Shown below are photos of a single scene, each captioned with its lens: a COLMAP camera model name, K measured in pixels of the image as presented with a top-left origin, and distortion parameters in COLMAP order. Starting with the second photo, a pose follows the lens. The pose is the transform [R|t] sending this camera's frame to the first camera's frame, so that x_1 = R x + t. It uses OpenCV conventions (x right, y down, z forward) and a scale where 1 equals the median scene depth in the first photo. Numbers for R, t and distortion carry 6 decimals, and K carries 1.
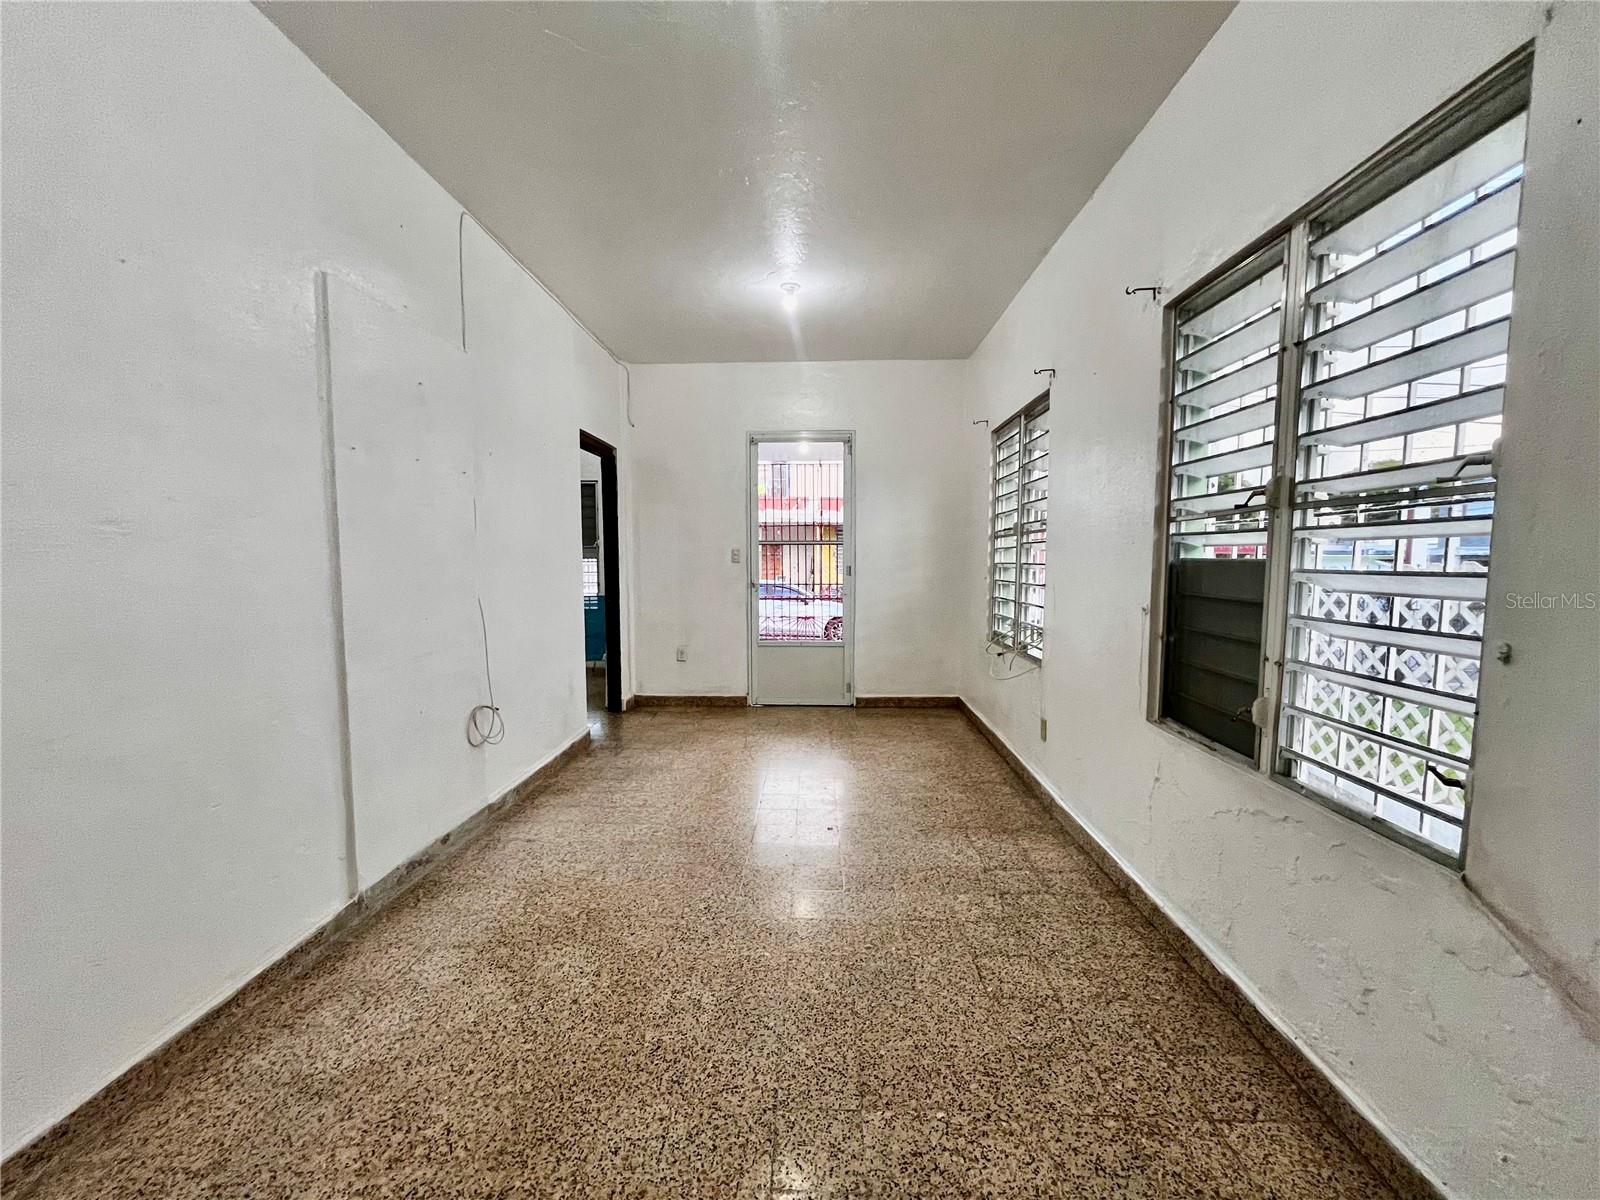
lens RADIAL K [[640.8, 0, 802.2], [0, 640.8, 608.8], [0, 0, 1]] dist [0.001999, -0.000007]
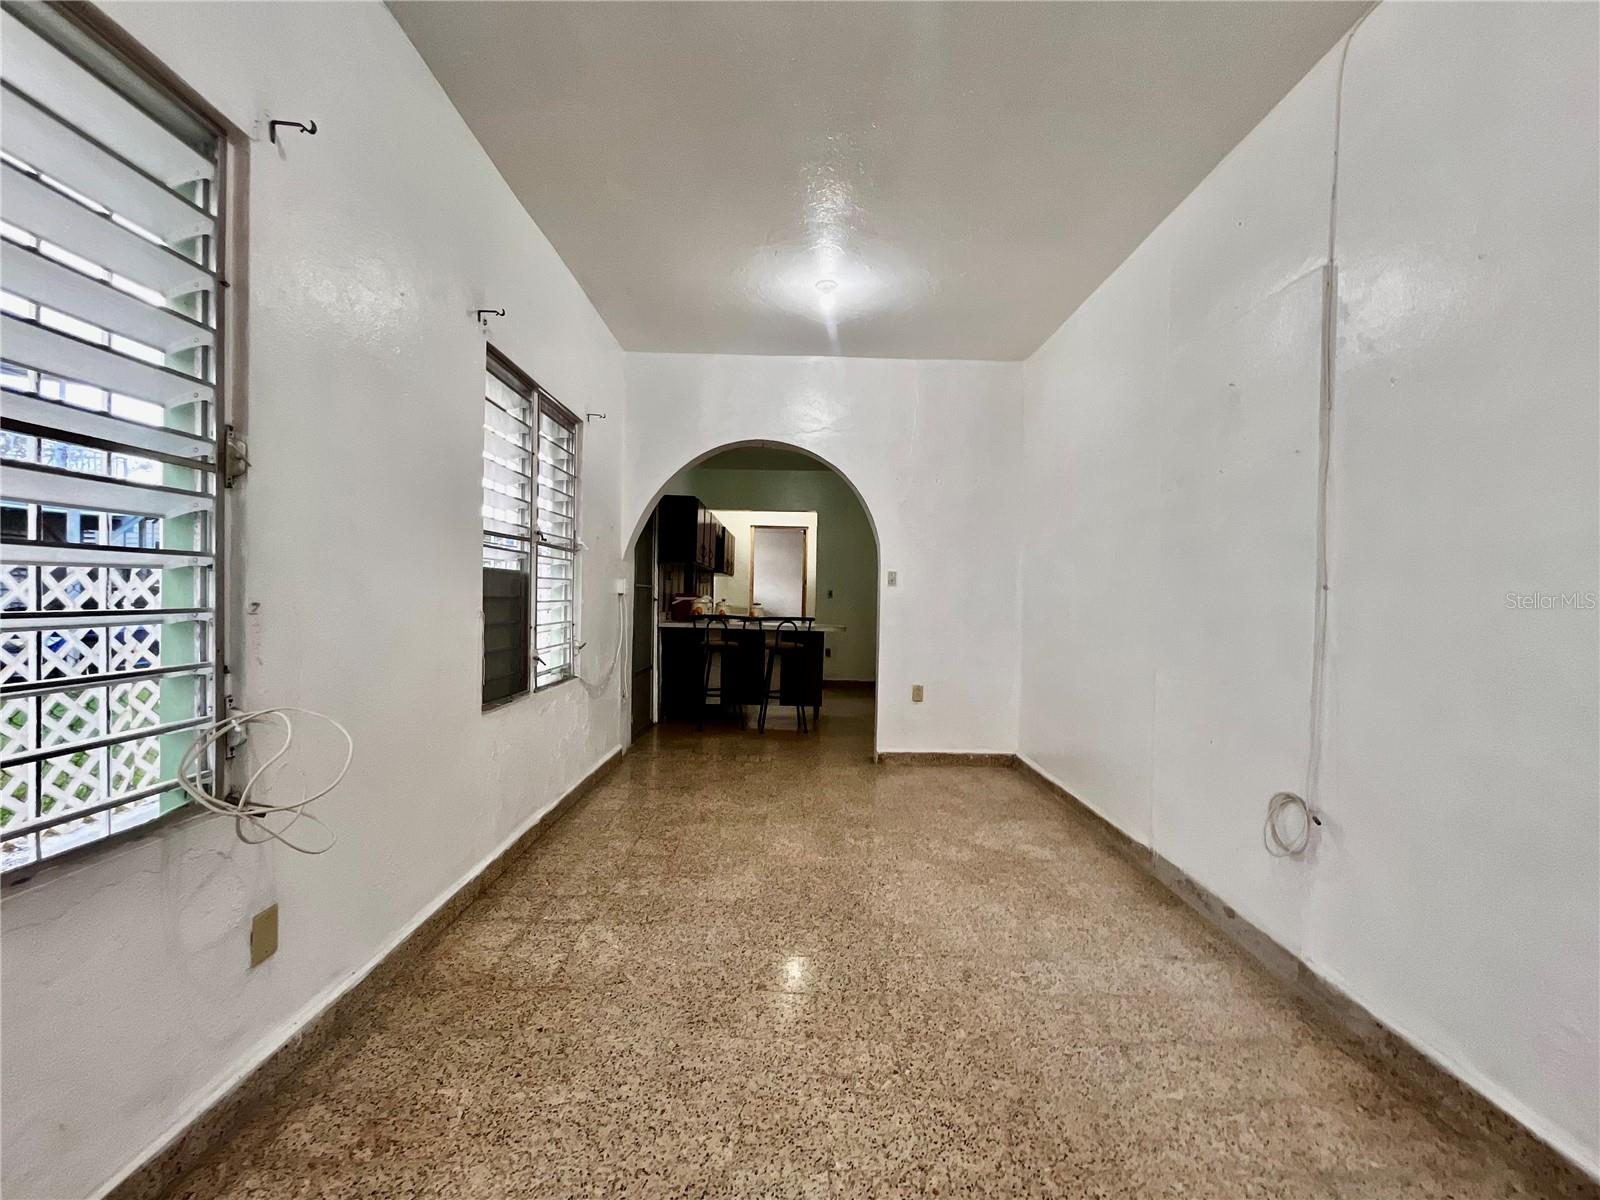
lens RADIAL K [[640.8, 0, 802.0], [0, 640.8, 602.1], [0, 0, 1]] dist [0.001999, -0.000007]
pose [[-0.998908, -0.019014, -0.042683, 0.045506], [-0.022784, 0.995713, 0.089646, -0.113642], [0.040795, 0.090521, -0.995059, 1.916873]]
